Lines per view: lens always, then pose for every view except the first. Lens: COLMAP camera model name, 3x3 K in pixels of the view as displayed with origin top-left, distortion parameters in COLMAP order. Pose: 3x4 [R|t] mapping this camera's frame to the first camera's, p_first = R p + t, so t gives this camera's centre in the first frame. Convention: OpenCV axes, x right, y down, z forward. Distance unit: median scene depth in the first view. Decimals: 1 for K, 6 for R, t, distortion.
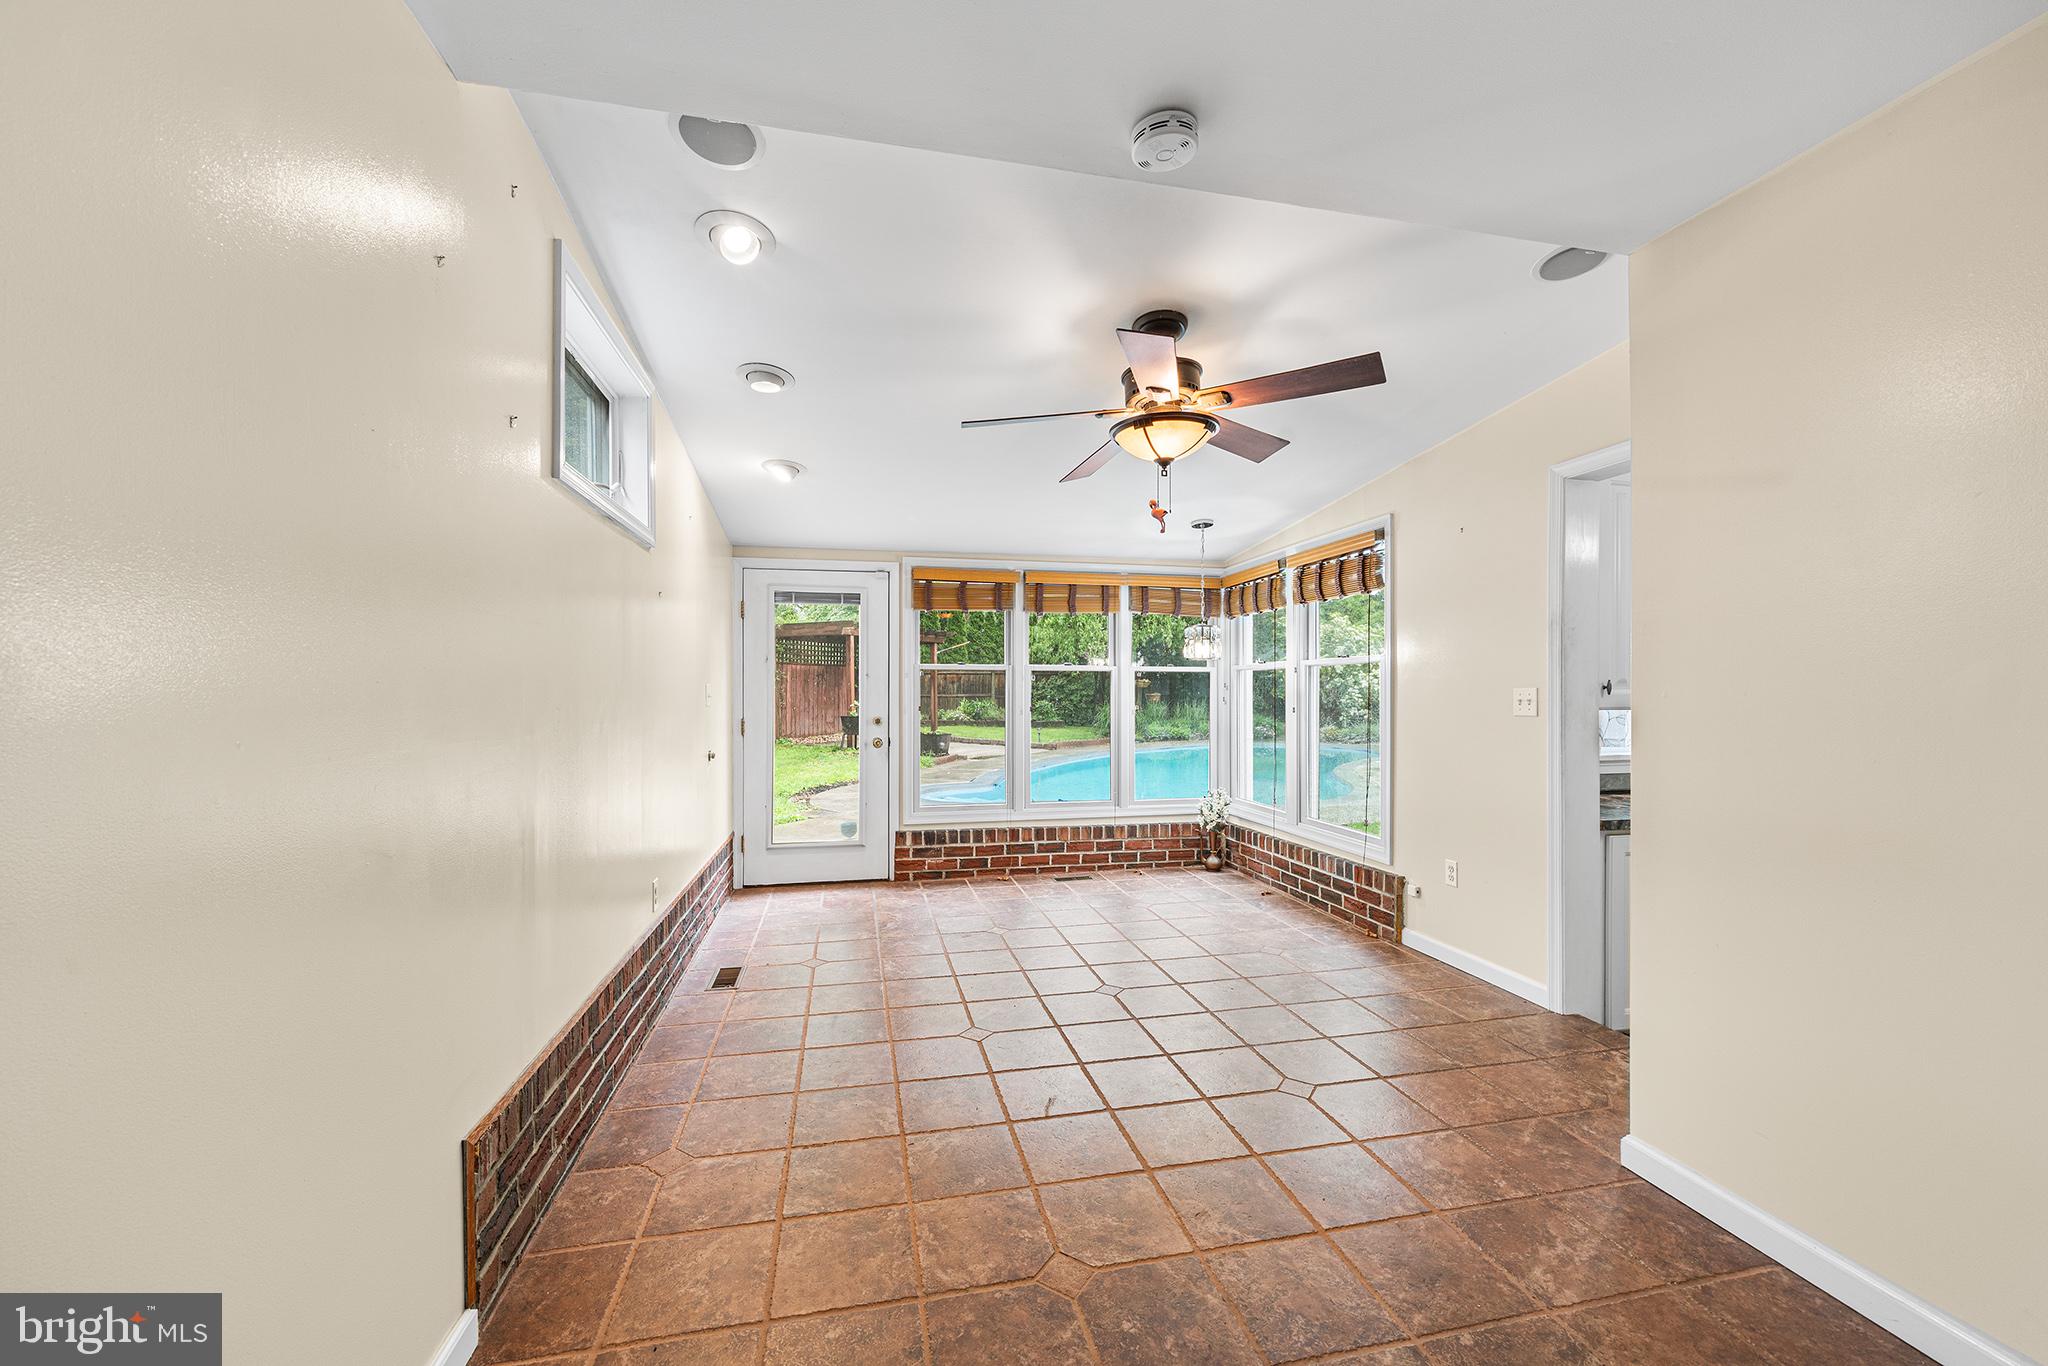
lens RADIAL K [[796.1, 0, 1023.8], [0, 796.1, 687.0], [0, 0, 1]] dist [-0.001253, 0.000198]
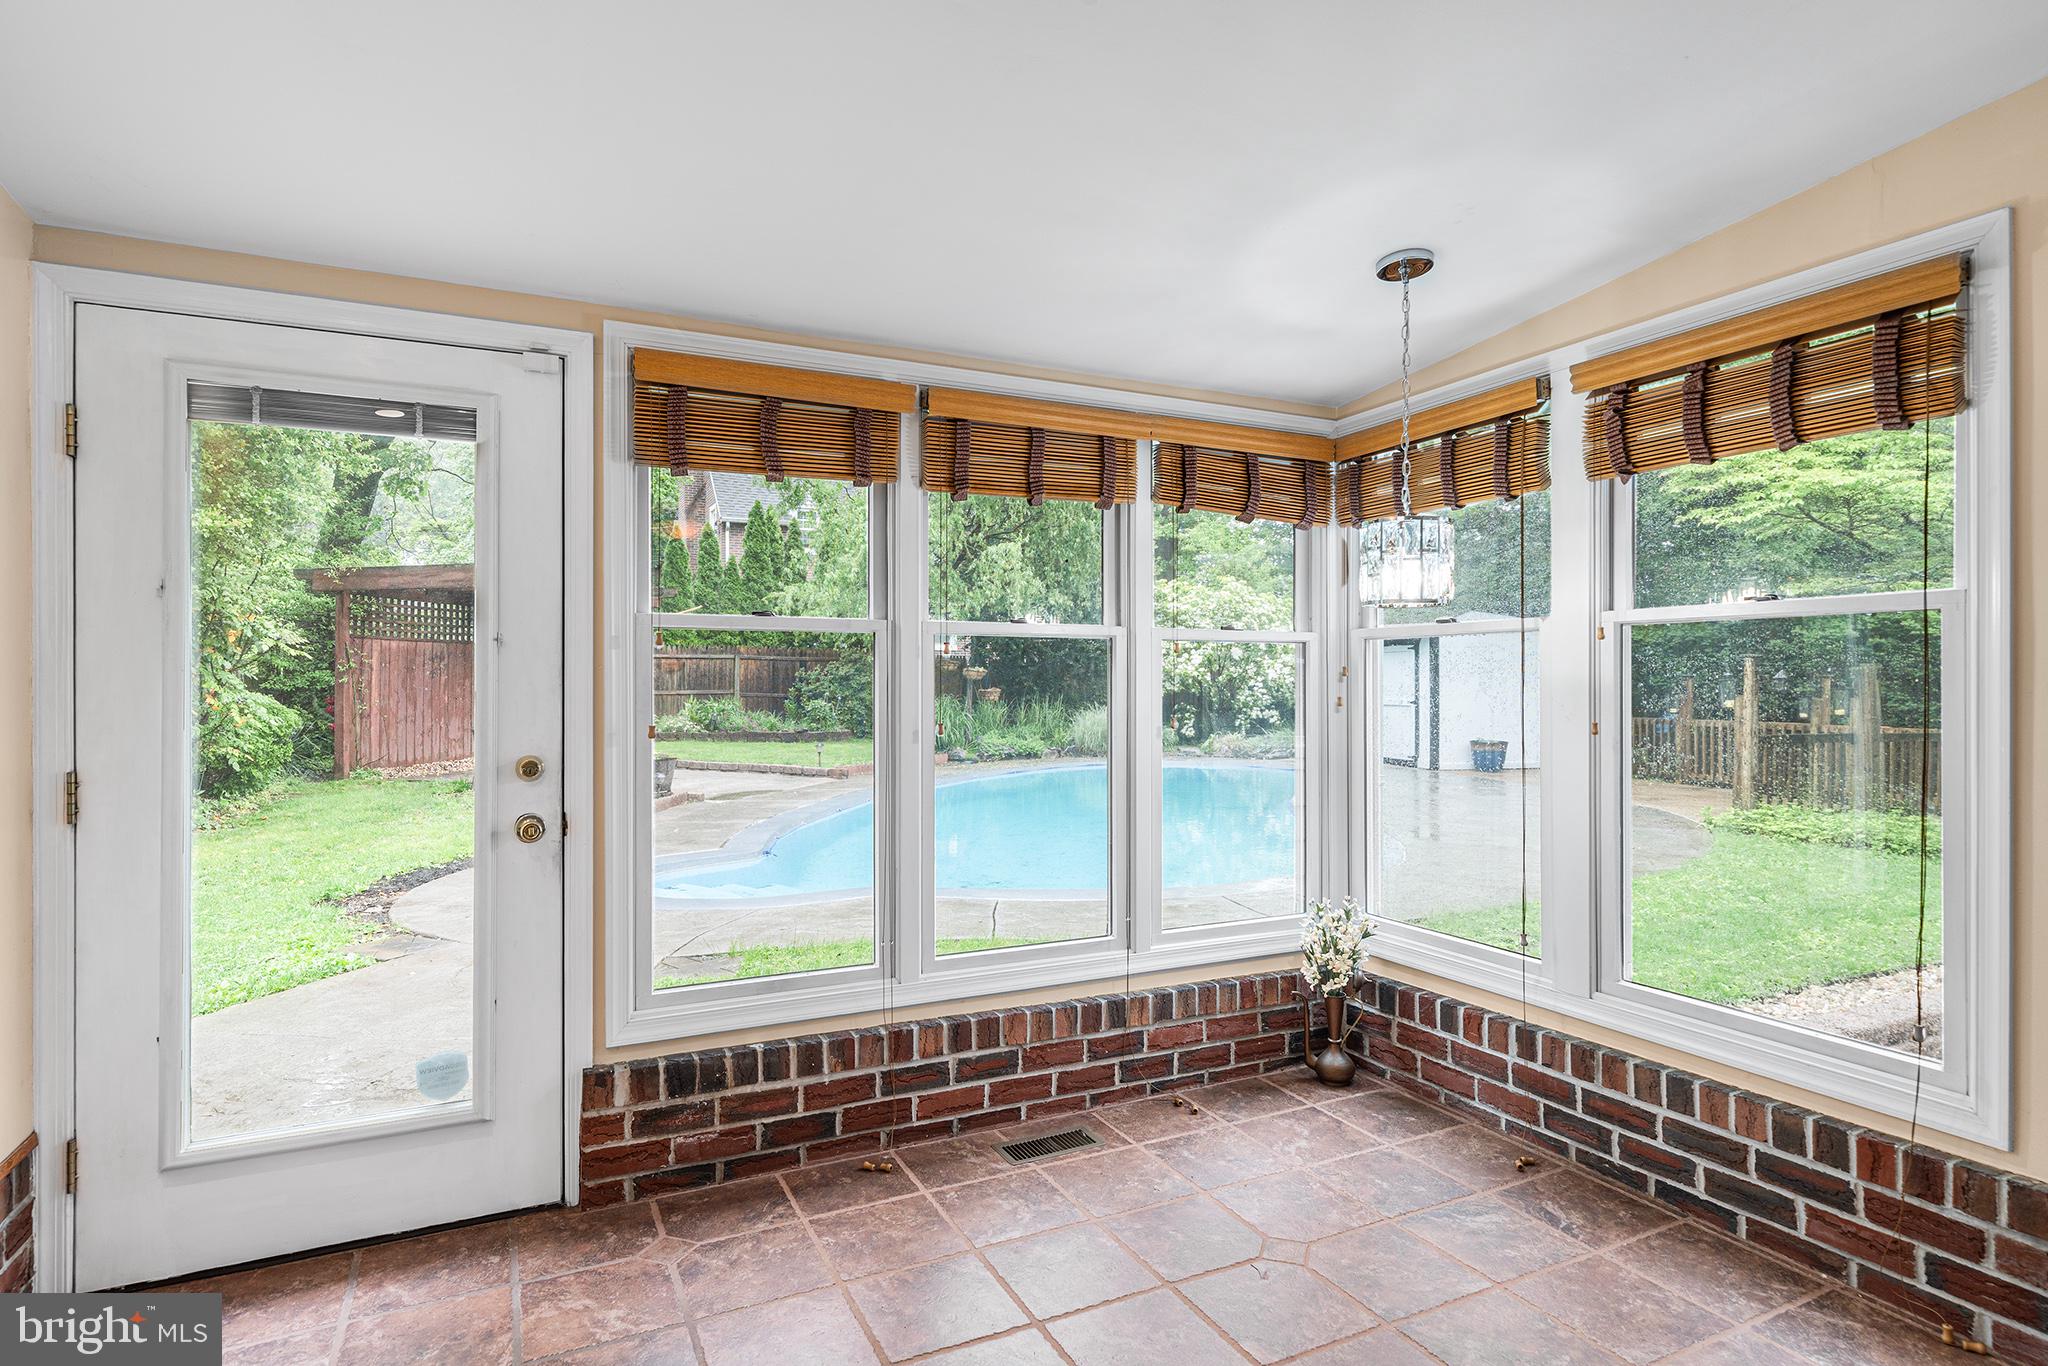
lens RADIAL K [[1079.2, 0, 1023.3], [0, 1079.2, 681.7], [0, 0, 1]] dist [0.004164, 0.000344]
pose [[0.972394, -0.000605, 0.233345, -0.079453], [0.000174, 0.999998, 0.001865, 0.002741], [-0.233346, -0.001773, 0.972392, 0.466207]]
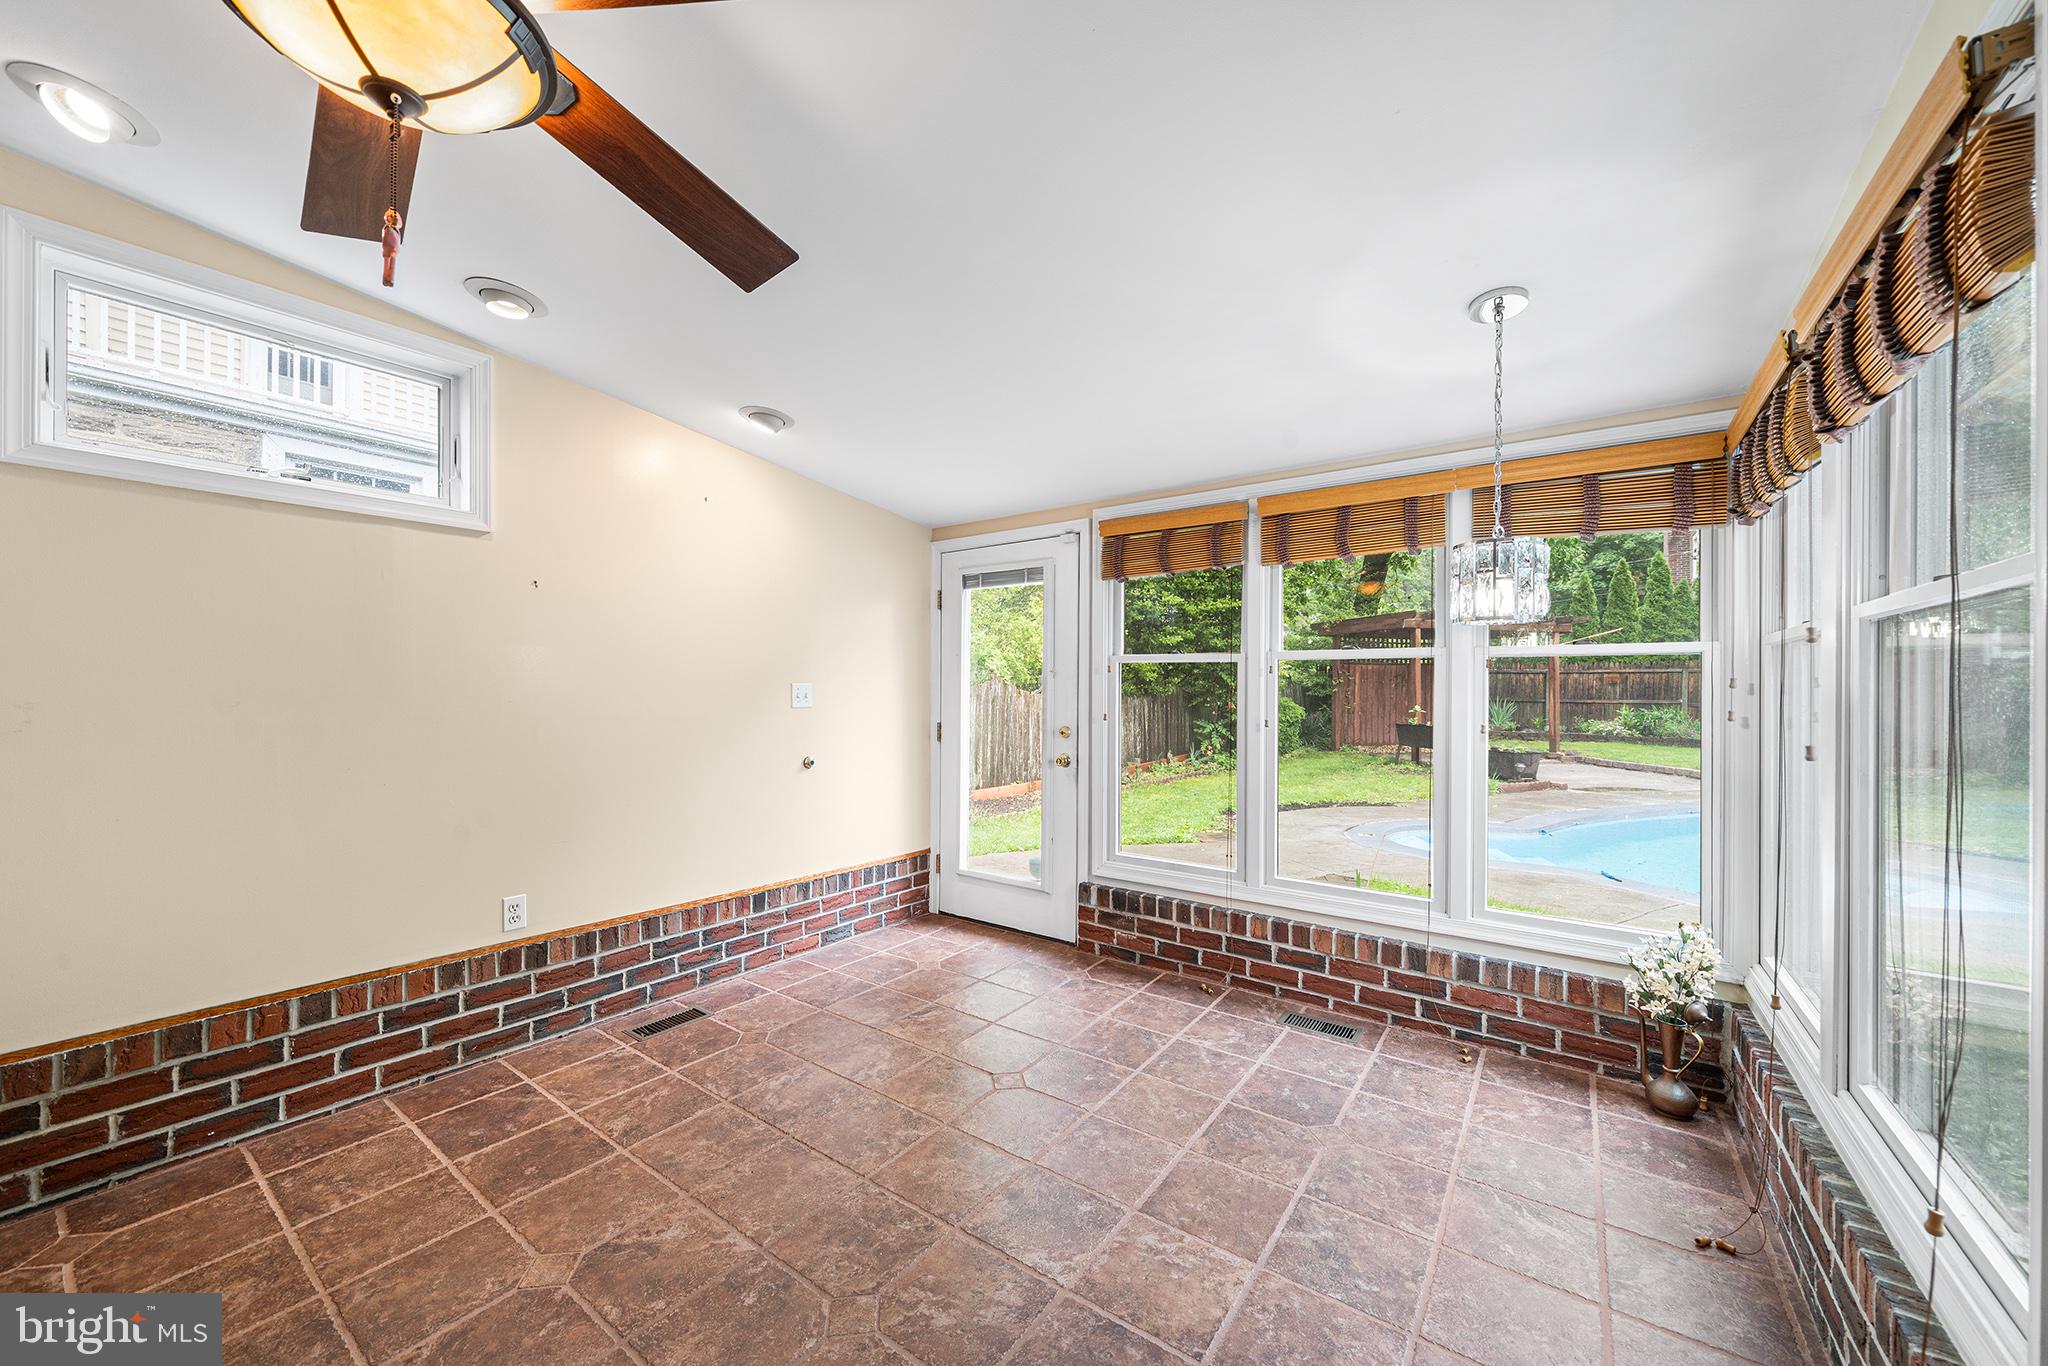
lens RADIAL K [[755.9, 0, 1029.7], [0, 755.9, 695.1], [0, 0, 1]] dist [0.007252, 0.000190]
pose [[0.670089, 0.007760, -0.742241, 0.323301], [-0.002805, 0.999965, 0.007922, 0.001819], [0.742276, -0.003226, 0.670087, 0.486623]]
